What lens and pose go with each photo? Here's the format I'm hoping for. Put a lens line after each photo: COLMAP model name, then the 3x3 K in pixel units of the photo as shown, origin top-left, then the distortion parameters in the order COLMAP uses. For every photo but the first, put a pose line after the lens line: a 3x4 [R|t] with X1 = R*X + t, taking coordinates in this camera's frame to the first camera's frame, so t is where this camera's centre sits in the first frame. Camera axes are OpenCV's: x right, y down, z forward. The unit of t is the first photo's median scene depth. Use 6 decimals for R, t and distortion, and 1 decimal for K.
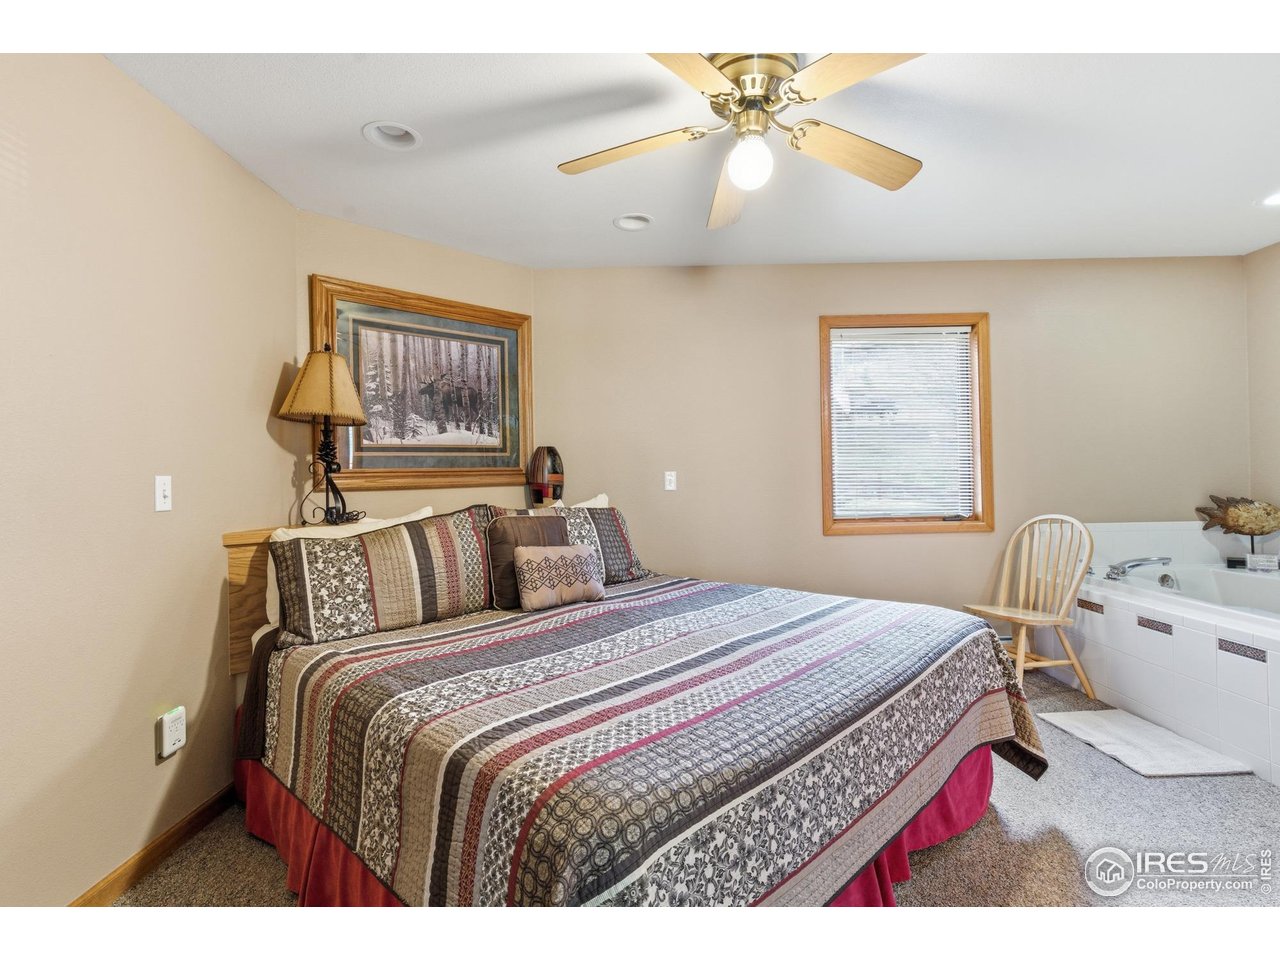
lens RADIAL K [[627.5, 0, 645.3], [0, 627.5, 473.6], [0, 0, 1]] dist [-0.001830, -0.000806]
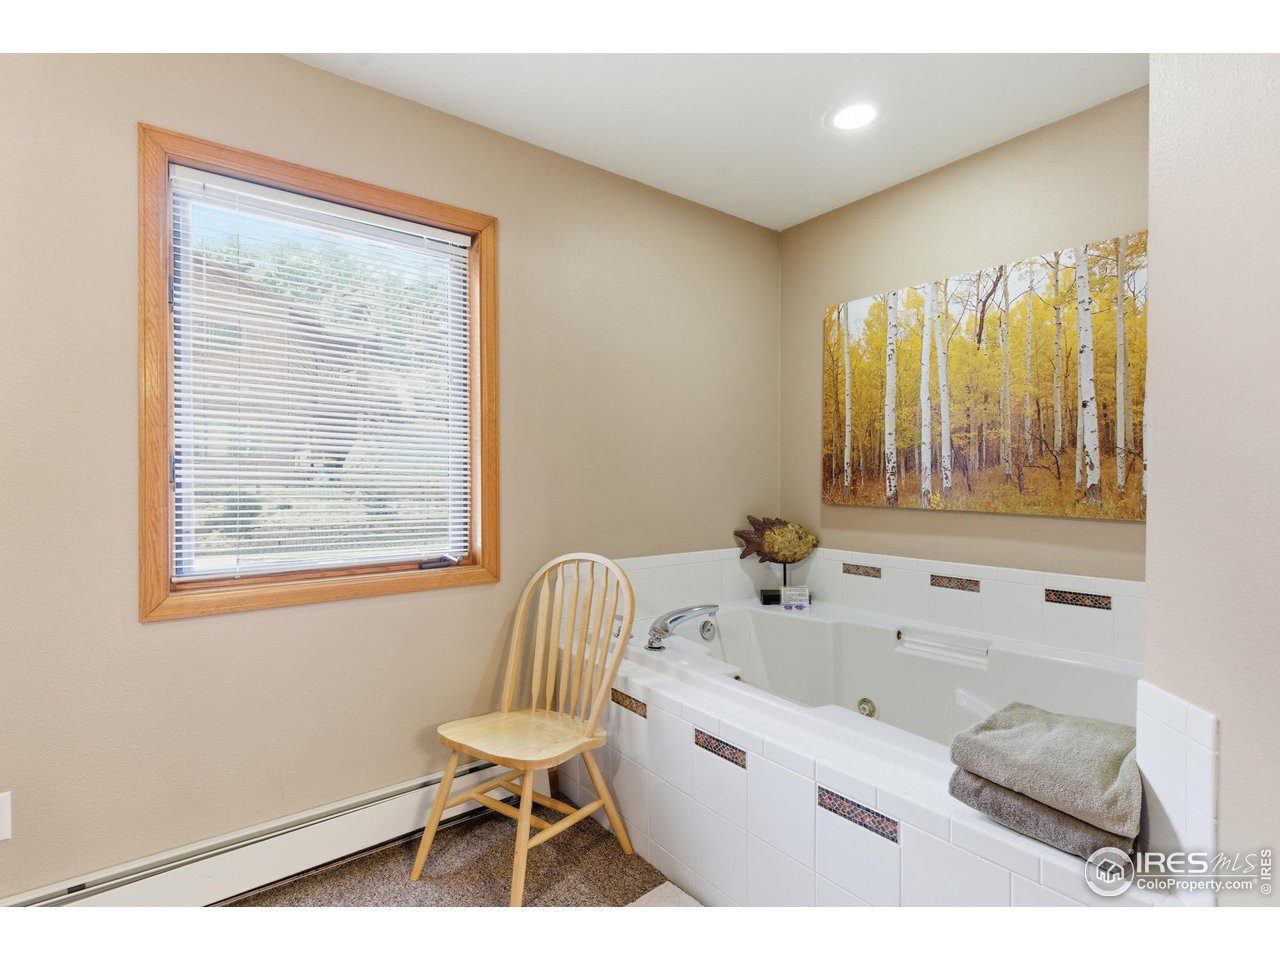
lens RADIAL K [[627.5, 0, 645.3], [0, 627.5, 473.6], [0, 0, 1]] dist [-0.001830, -0.000806]
pose [[0.788036, 0.022006, 0.615236, 0.299518], [-0.018308, 0.999757, -0.012310, -0.007605], [-0.615357, -0.001563, 0.788247, 0.446731]]
